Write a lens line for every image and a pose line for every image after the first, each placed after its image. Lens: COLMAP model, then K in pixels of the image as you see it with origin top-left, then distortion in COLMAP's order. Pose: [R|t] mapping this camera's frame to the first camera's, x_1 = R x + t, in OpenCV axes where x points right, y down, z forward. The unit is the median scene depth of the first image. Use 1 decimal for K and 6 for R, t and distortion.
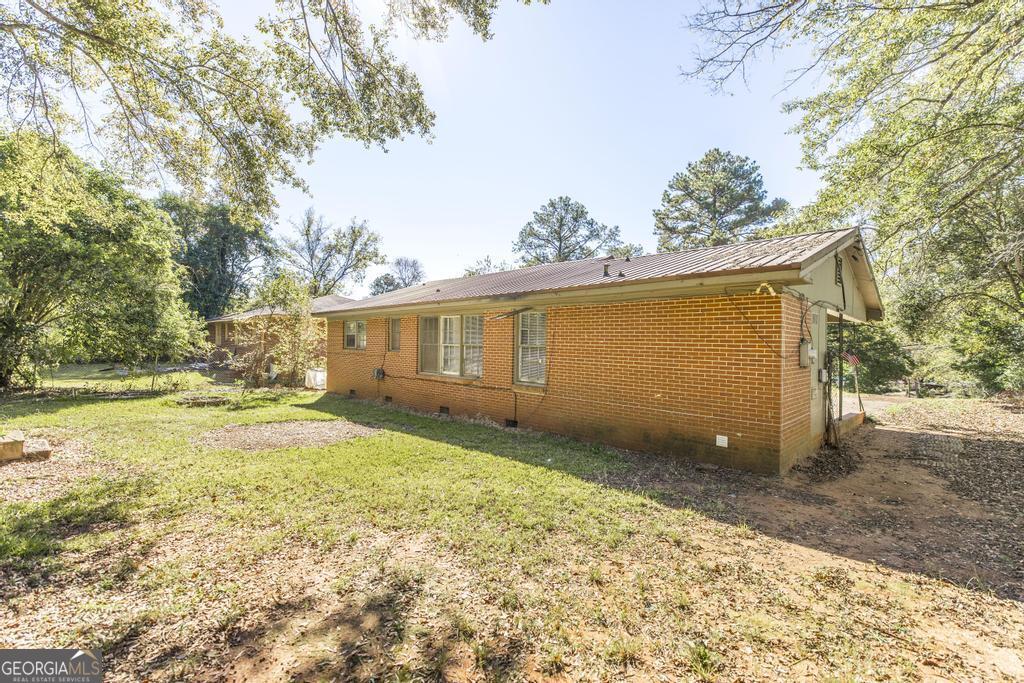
lens RADIAL K [[435.8, 0, 517.8], [0, 435.8, 338.5], [0, 0, 1]] dist [0.004499, -0.000734]
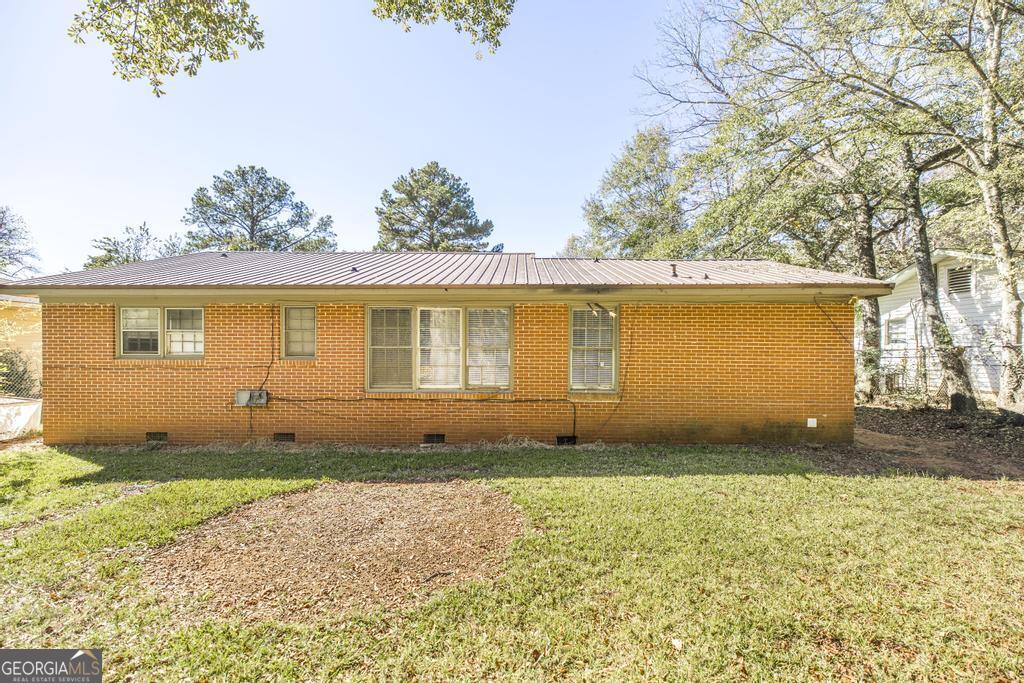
lens RADIAL K [[435.8, 0, 514.6], [0, 435.8, 342.7], [0, 0, 1]] dist [0.004499, -0.000734]
pose [[0.727863, -0.001665, 0.685721, -0.430190], [-0.000969, 0.999994, 0.003456, 0.003155], [-0.685722, -0.003180, 0.727856, 0.298922]]
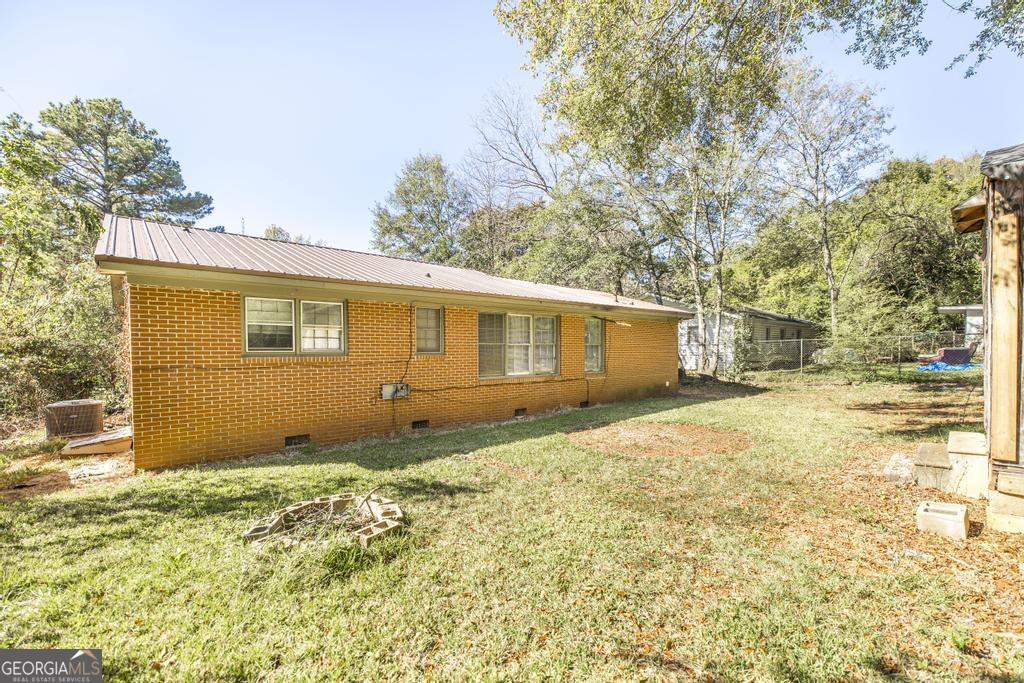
lens RADIAL K [[435.8, 0, 502.3], [0, 435.8, 347.6], [0, 0, 1]] dist [0.004499, -0.000734]
pose [[0.103866, -0.008385, 0.994556, -0.859908], [-0.004820, 0.999948, 0.008933, 0.010713], [-0.994580, -0.005721, 0.103820, 0.720860]]
